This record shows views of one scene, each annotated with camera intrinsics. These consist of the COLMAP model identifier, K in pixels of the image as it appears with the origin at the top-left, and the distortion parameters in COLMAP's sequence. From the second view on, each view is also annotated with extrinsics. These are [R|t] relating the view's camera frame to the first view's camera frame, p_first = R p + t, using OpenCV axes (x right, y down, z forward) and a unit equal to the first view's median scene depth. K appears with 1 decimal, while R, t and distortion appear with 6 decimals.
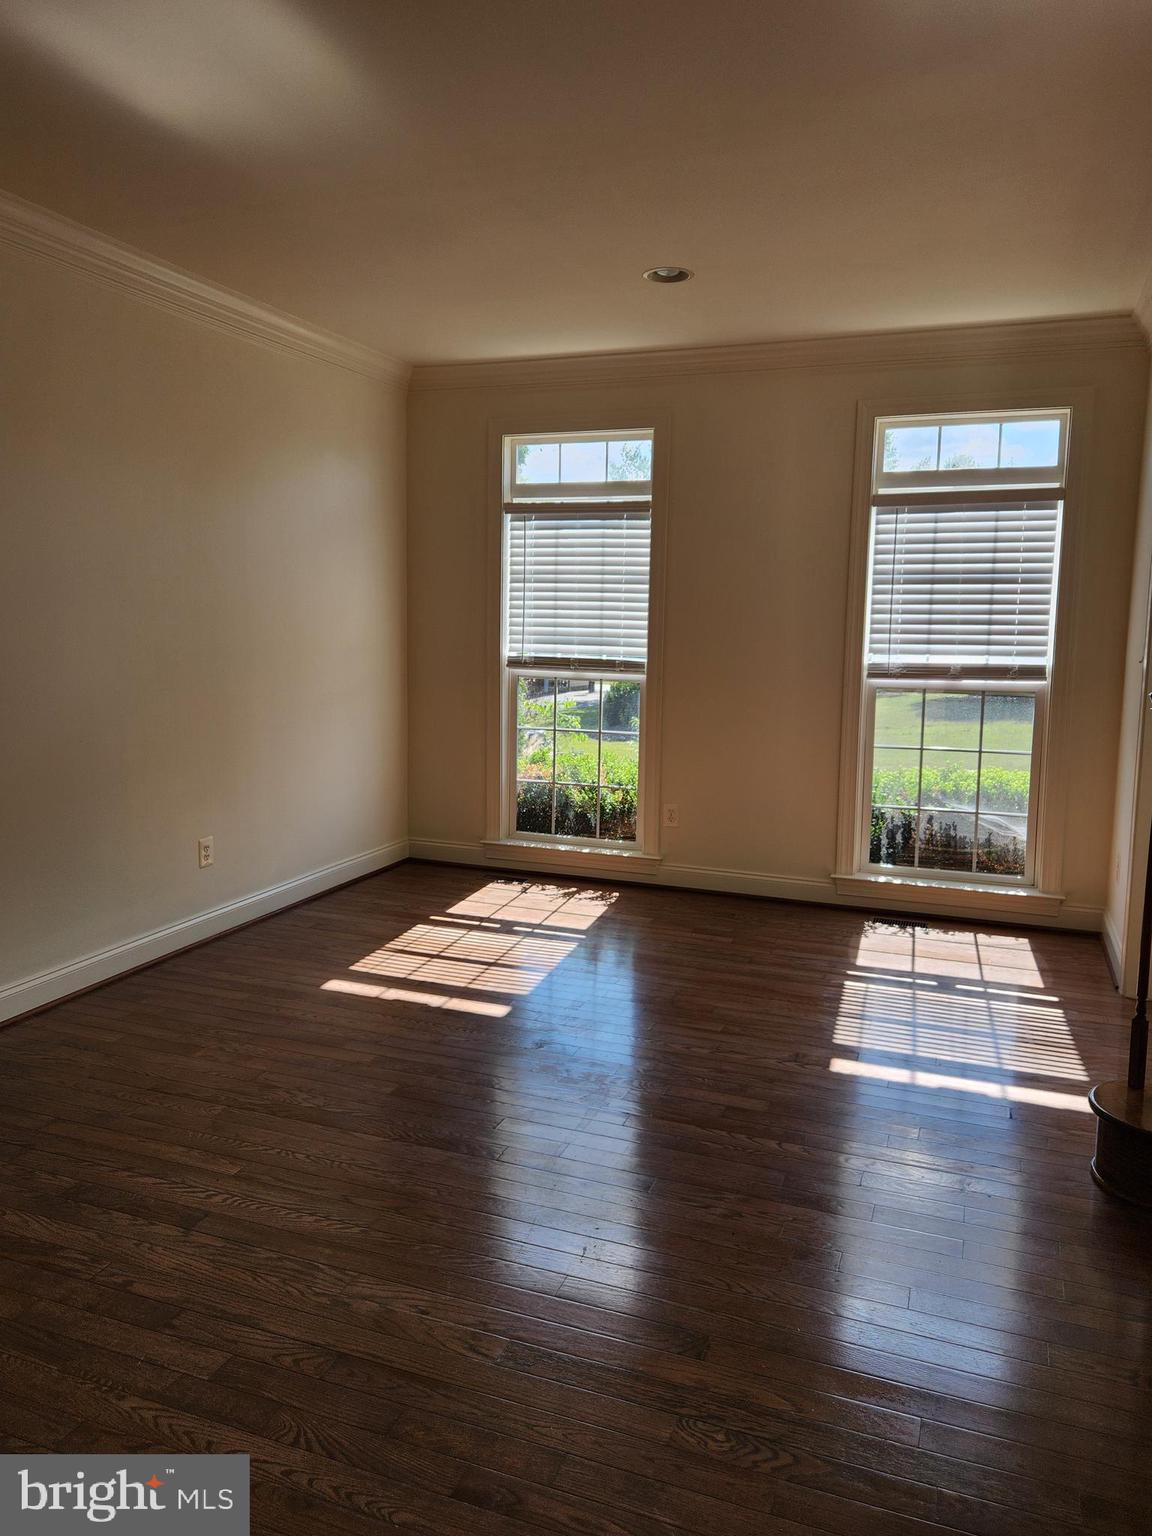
lens RADIAL K [[1087.5, 0, 576.0], [0, 1087.5, 768.0], [0, 0, 1]] dist [0.048441, -0.001887]
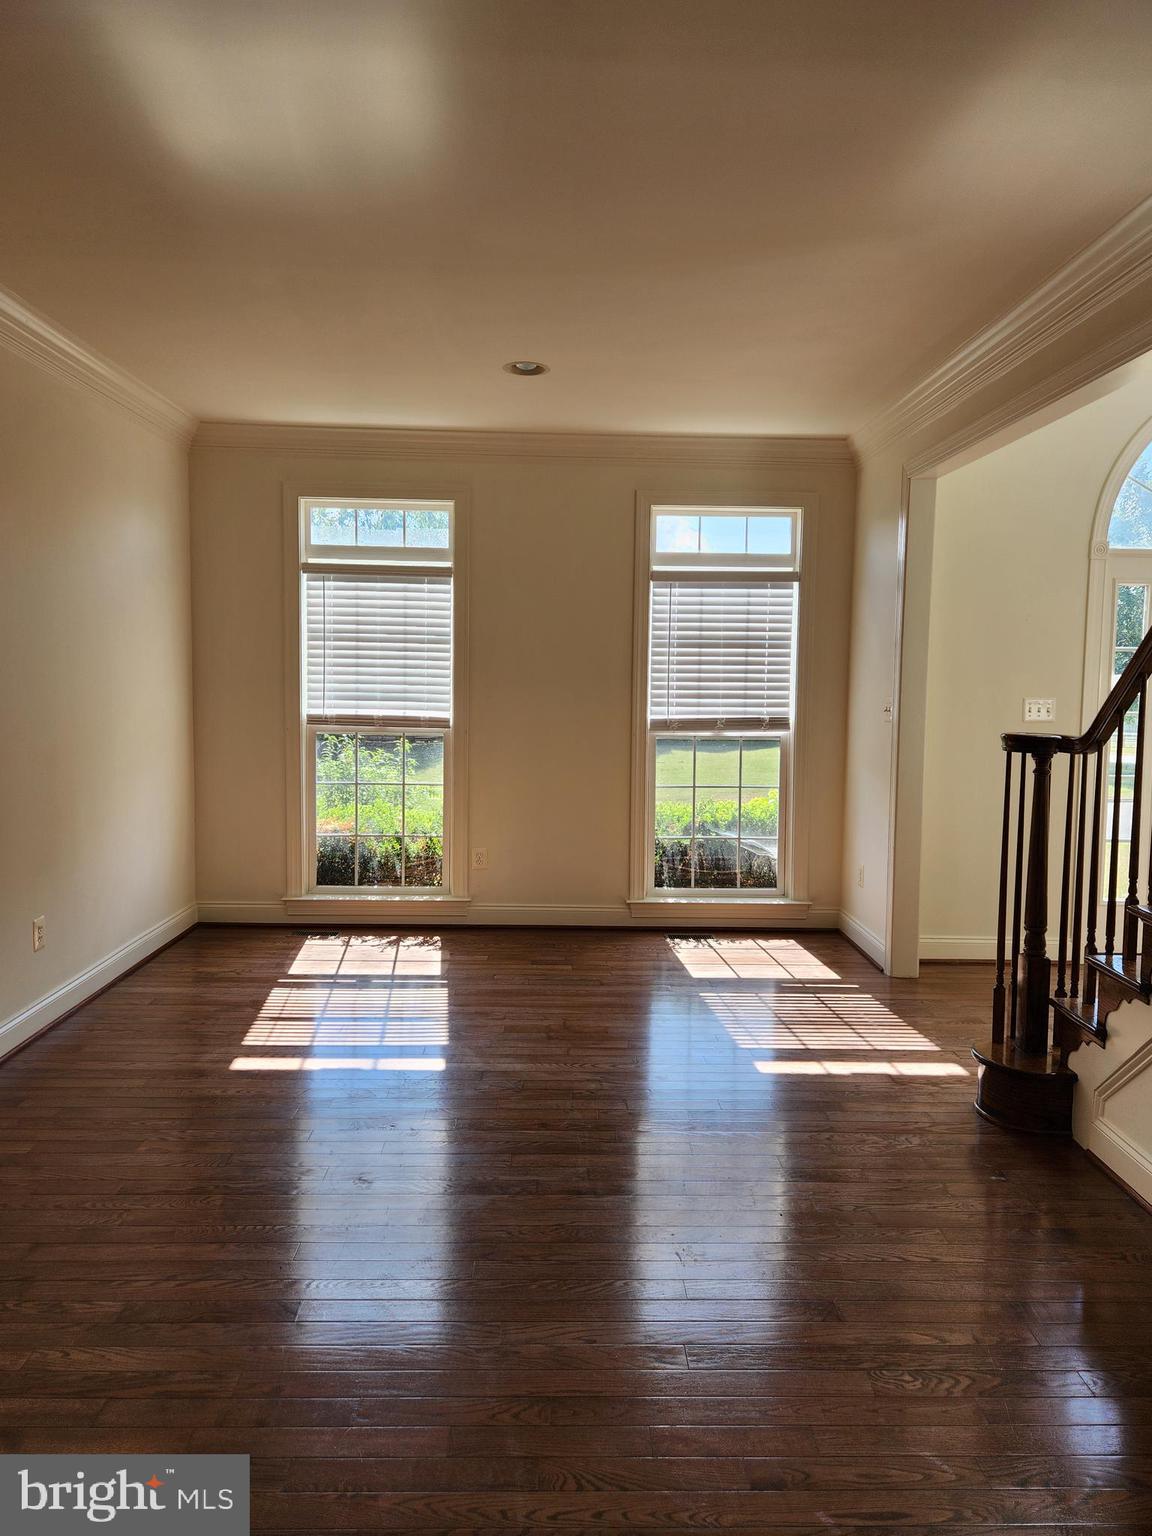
lens RADIAL K [[1019.3, 0, 576.0], [0, 1019.3, 768.0], [0, 0, 1]] dist [0.051799, -0.002548]
pose [[0.924654, -0.033922, 0.379295, -0.217078], [0.051915, 0.997954, -0.037309, -0.003310], [-0.377253, 0.054189, 0.924523, 0.033557]]
